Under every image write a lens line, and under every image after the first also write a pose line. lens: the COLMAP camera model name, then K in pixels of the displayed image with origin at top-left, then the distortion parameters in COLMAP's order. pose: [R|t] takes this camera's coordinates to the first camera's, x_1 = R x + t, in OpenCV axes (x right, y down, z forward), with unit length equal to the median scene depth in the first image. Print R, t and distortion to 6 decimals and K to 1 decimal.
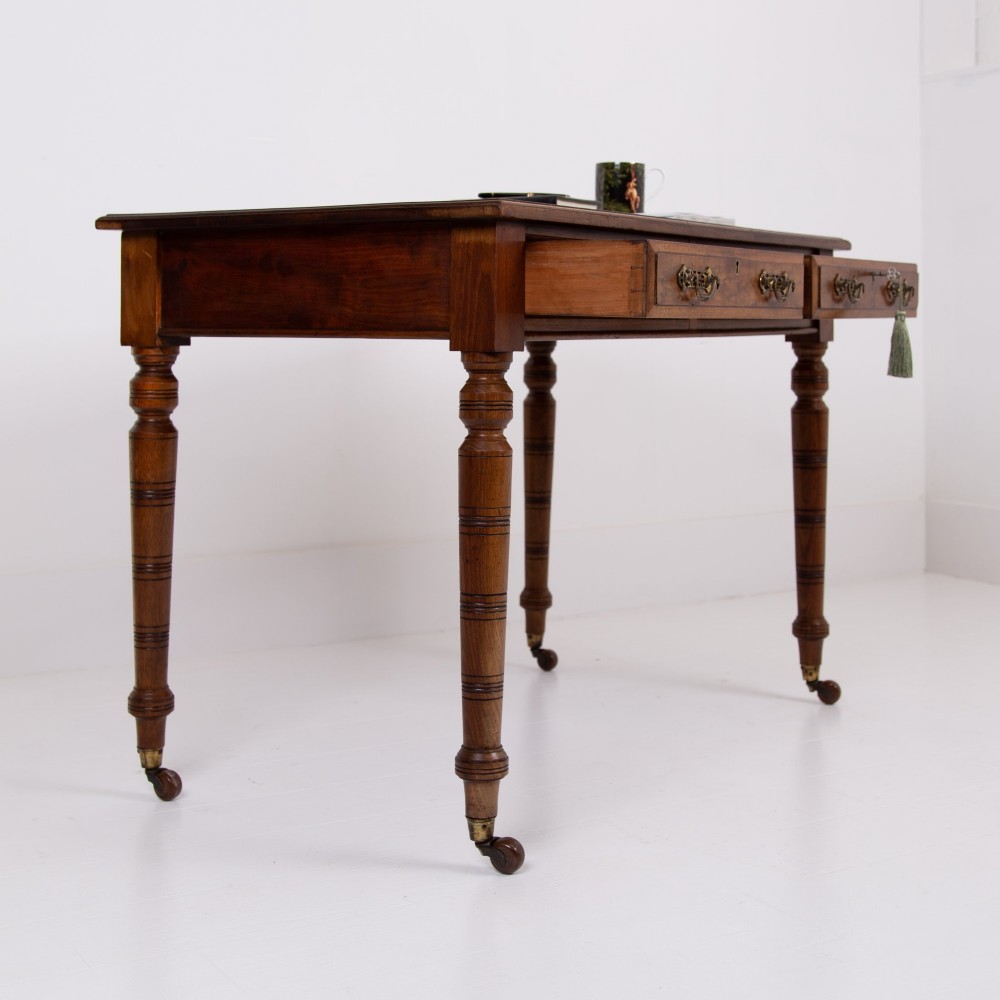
lens RADIAL K [[1600.0, 0, 541.8], [0, 1600.0, 462.7], [0, 0, 1]] dist [0.002187, 0.056965]
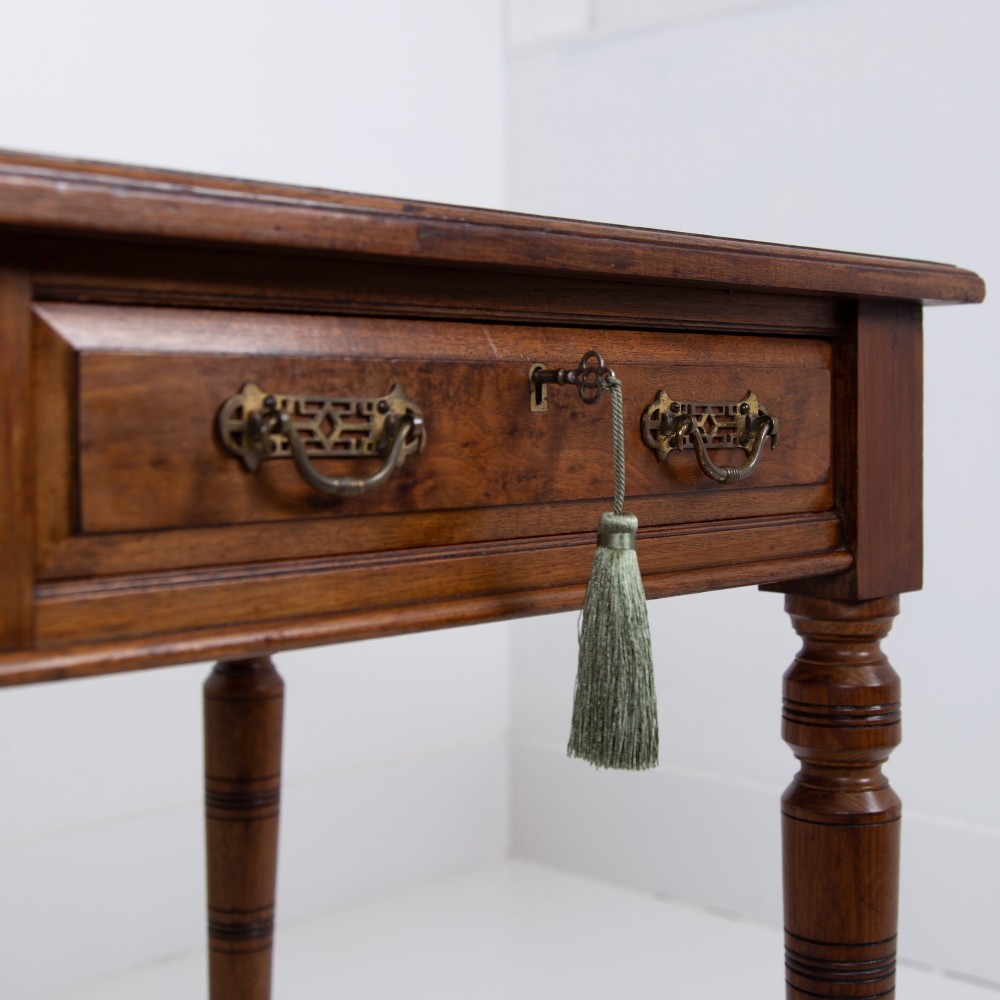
lens RADIAL K [[1793.8, 0, 553.7], [0, 1793.8, 499.2], [0, 0, 1]] dist [0.027285, 0.142682]
pose [[0.982135, 0.015579, -0.187530, 0.177548], [-0.022150, 0.999210, -0.032996, -0.080498], [0.186868, 0.036560, 0.981704, 0.639840]]
